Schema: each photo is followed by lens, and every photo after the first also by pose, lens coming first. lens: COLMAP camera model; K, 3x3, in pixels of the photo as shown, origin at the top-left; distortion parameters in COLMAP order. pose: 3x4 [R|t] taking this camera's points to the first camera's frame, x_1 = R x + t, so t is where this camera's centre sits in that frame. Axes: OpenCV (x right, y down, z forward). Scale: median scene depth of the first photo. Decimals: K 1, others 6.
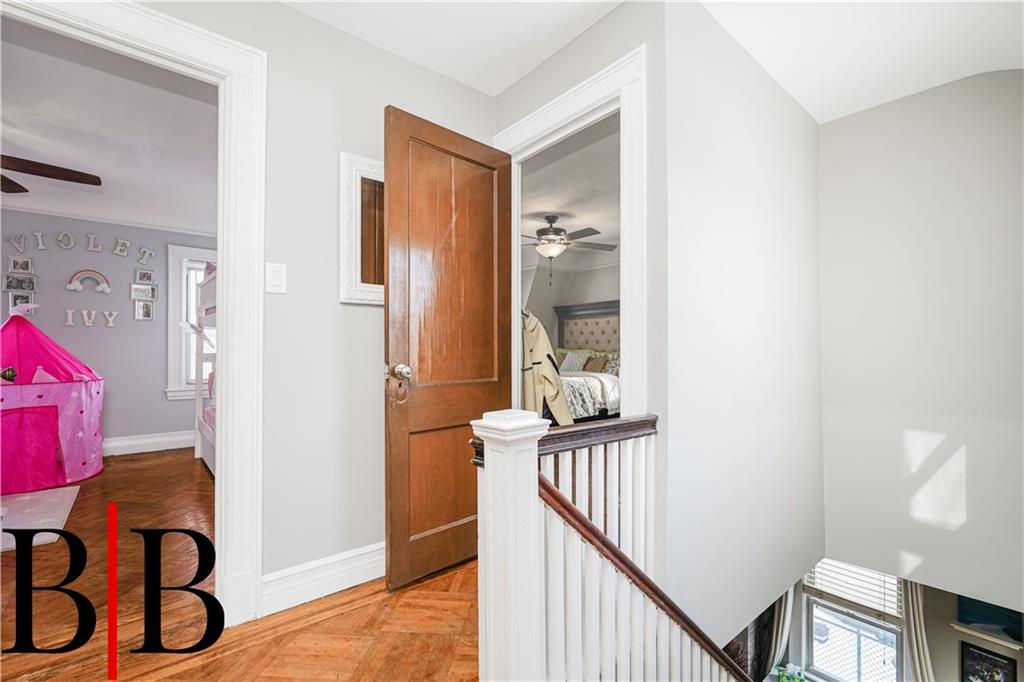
lens RADIAL K [[465.2, 0, 520.7], [0, 465.2, 346.6], [0, 0, 1]] dist [-0.015936, 0.007623]
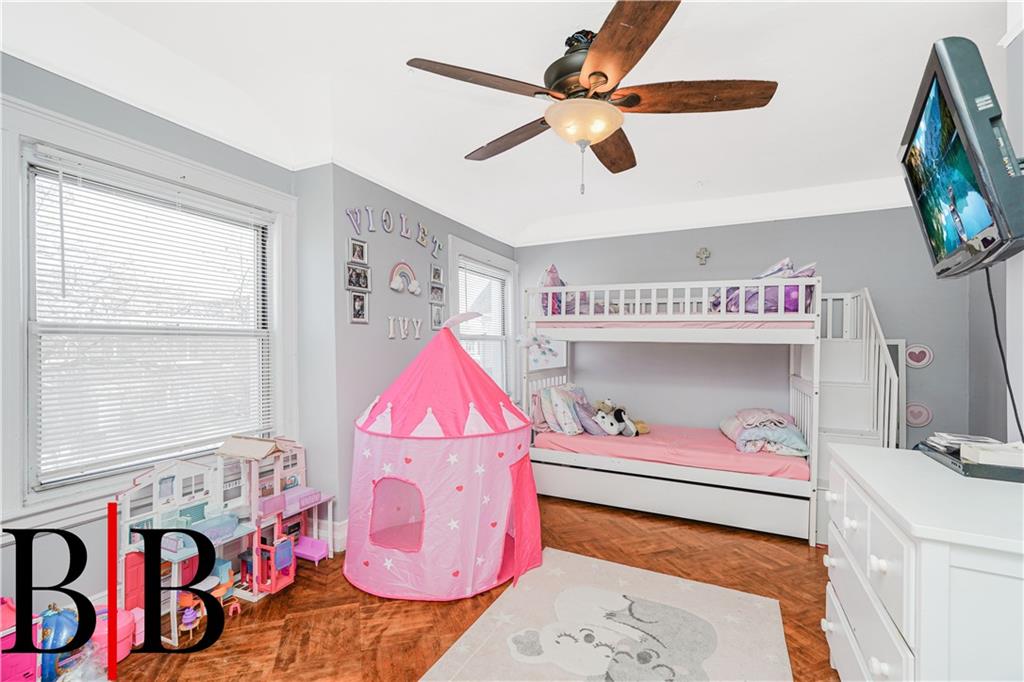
lens RADIAL K [[465.2, 0, 511.7], [0, 465.2, 343.4], [0, 0, 1]] dist [-0.015936, 0.007623]
pose [[0.904899, 0.004541, 0.425602, -1.158674], [-0.008324, 0.999941, 0.007028, -0.044836], [-0.425545, -0.009903, 0.904883, 0.263066]]
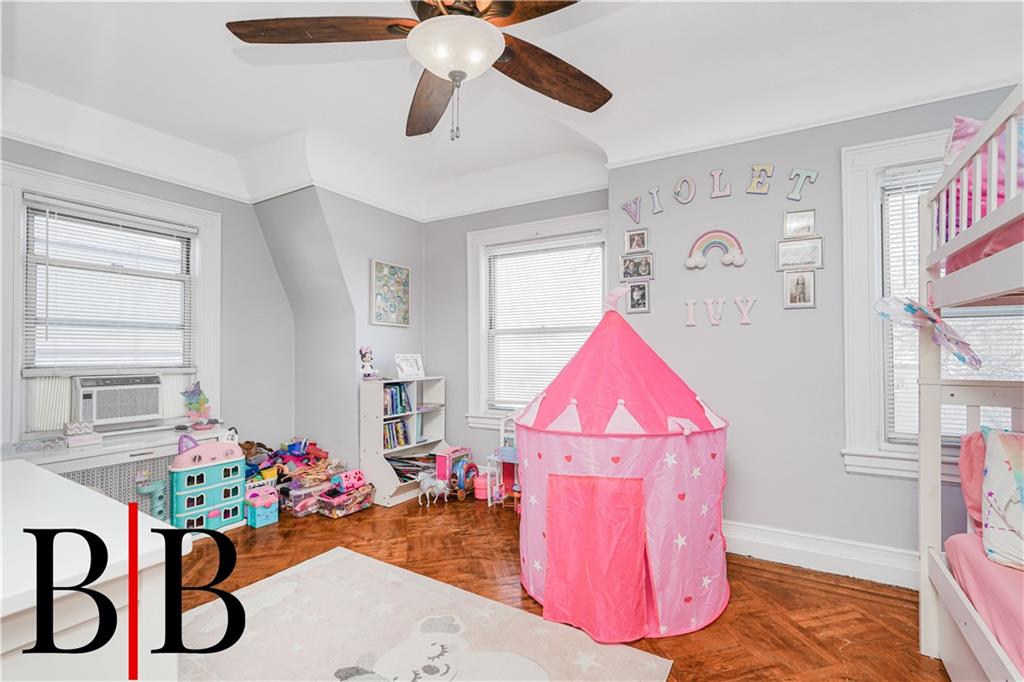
lens RADIAL K [[465.2, 0, 520.0], [0, 465.2, 348.2], [0, 0, 1]] dist [-0.015936, 0.007623]
pose [[0.313356, -0.010661, -0.949576, -0.474523], [0.014961, 0.999868, -0.006289, -0.014591], [0.949518, -0.012236, 0.313474, 0.607313]]
